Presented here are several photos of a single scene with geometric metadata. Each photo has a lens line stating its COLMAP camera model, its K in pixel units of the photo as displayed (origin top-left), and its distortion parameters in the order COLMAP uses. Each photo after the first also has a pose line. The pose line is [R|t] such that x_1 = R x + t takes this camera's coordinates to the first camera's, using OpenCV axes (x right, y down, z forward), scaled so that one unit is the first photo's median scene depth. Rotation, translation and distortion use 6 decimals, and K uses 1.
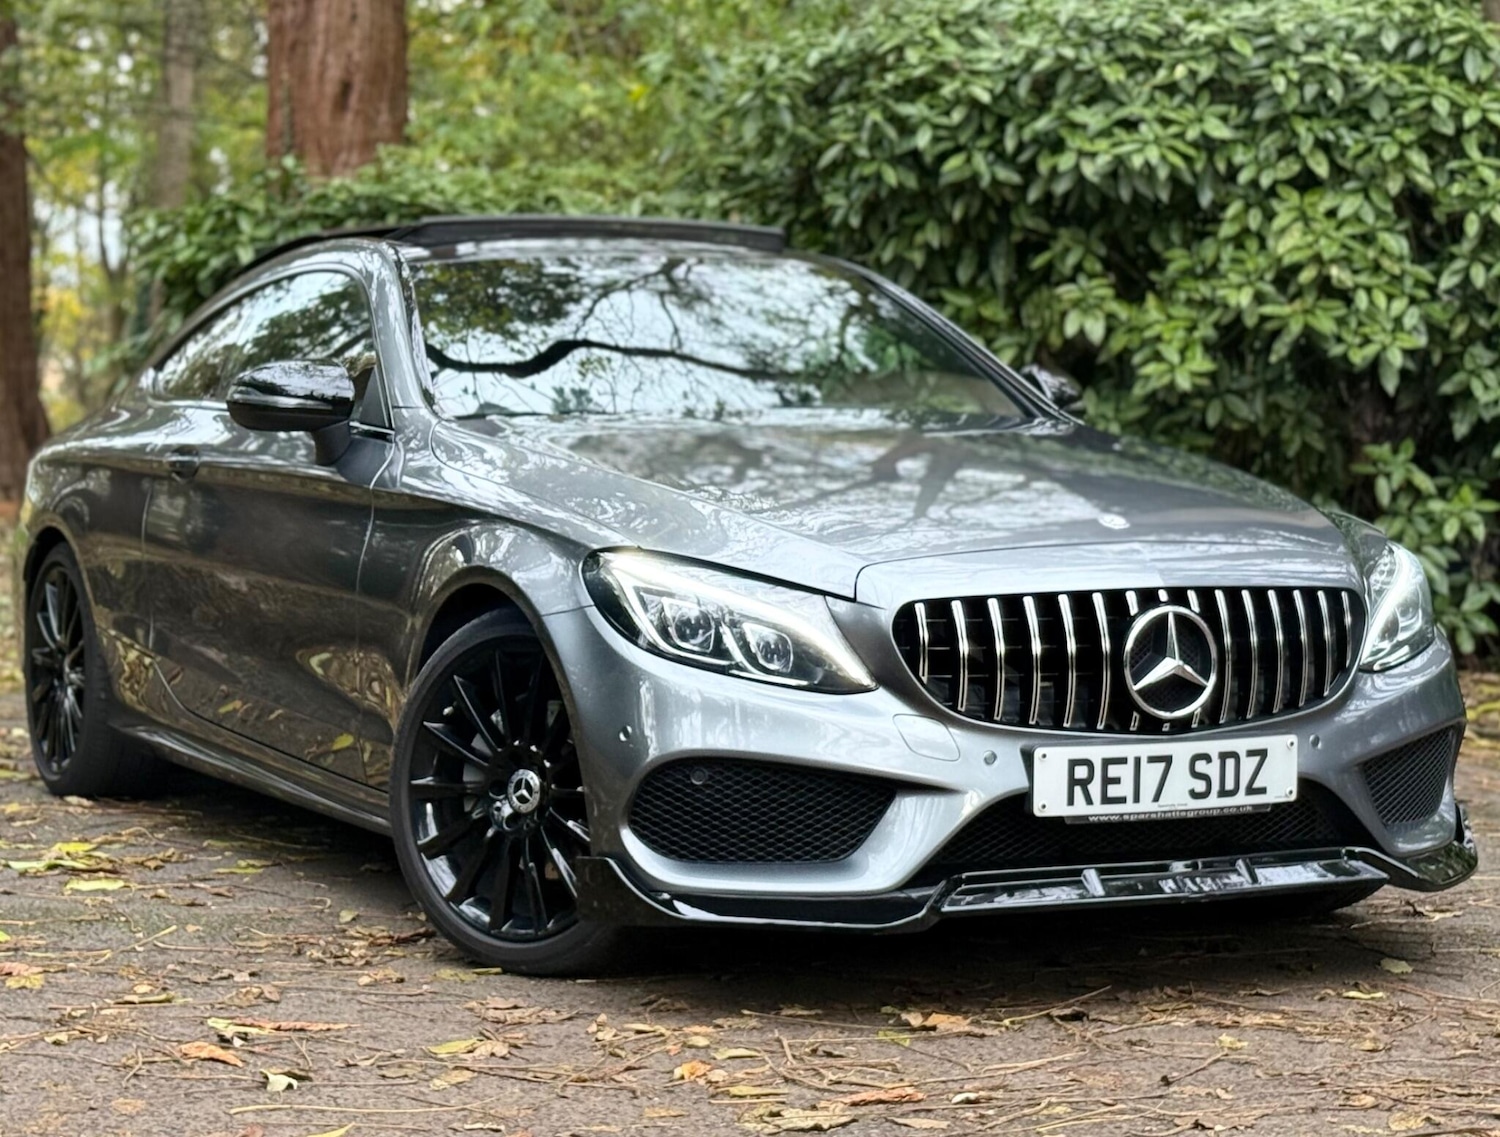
lens RADIAL K [[2884.4, 0, 708.6], [0, 2884.4, 576.2], [0, 0, 1]] dist [0.121554, -0.045882]
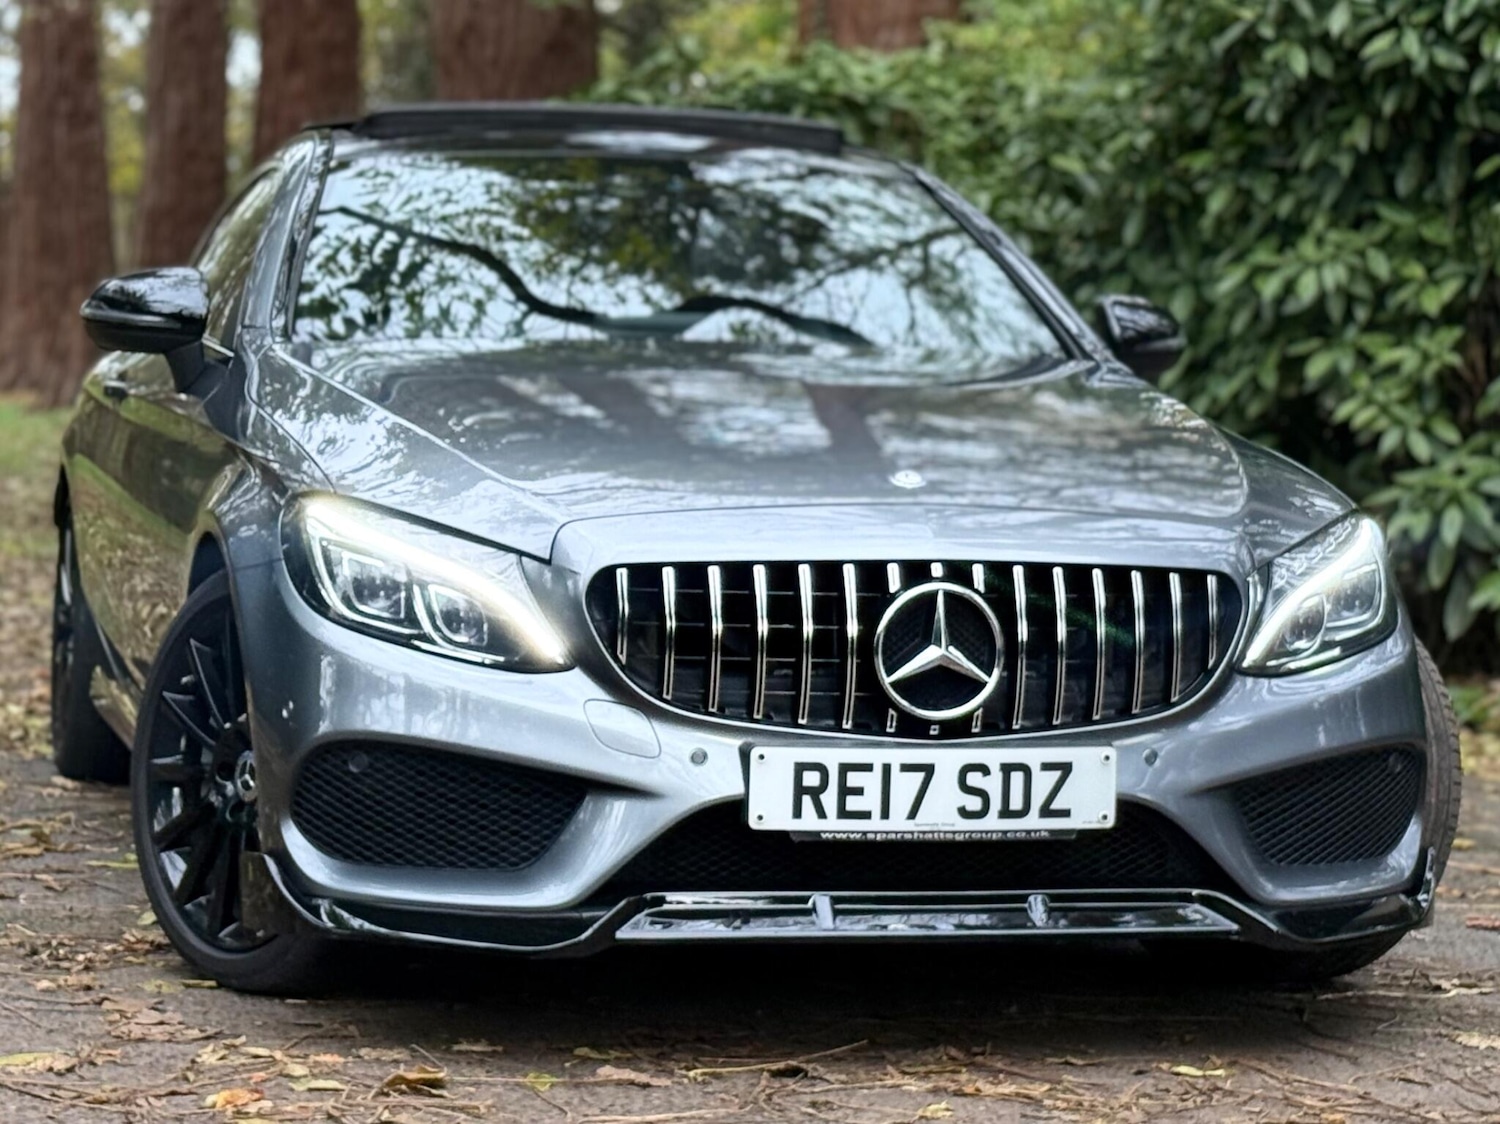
lens RADIAL K [[3620.2, 0, 750.0], [0, 3620.2, 562.0], [0, 0, 1]] dist [0.132270, -0.191909]
pose [[0.976417, 0.033052, -0.213350, 0.326485], [-0.033063, 0.999447, 0.003517, 0.002507], [0.213348, 0.003620, 0.976970, -0.019289]]
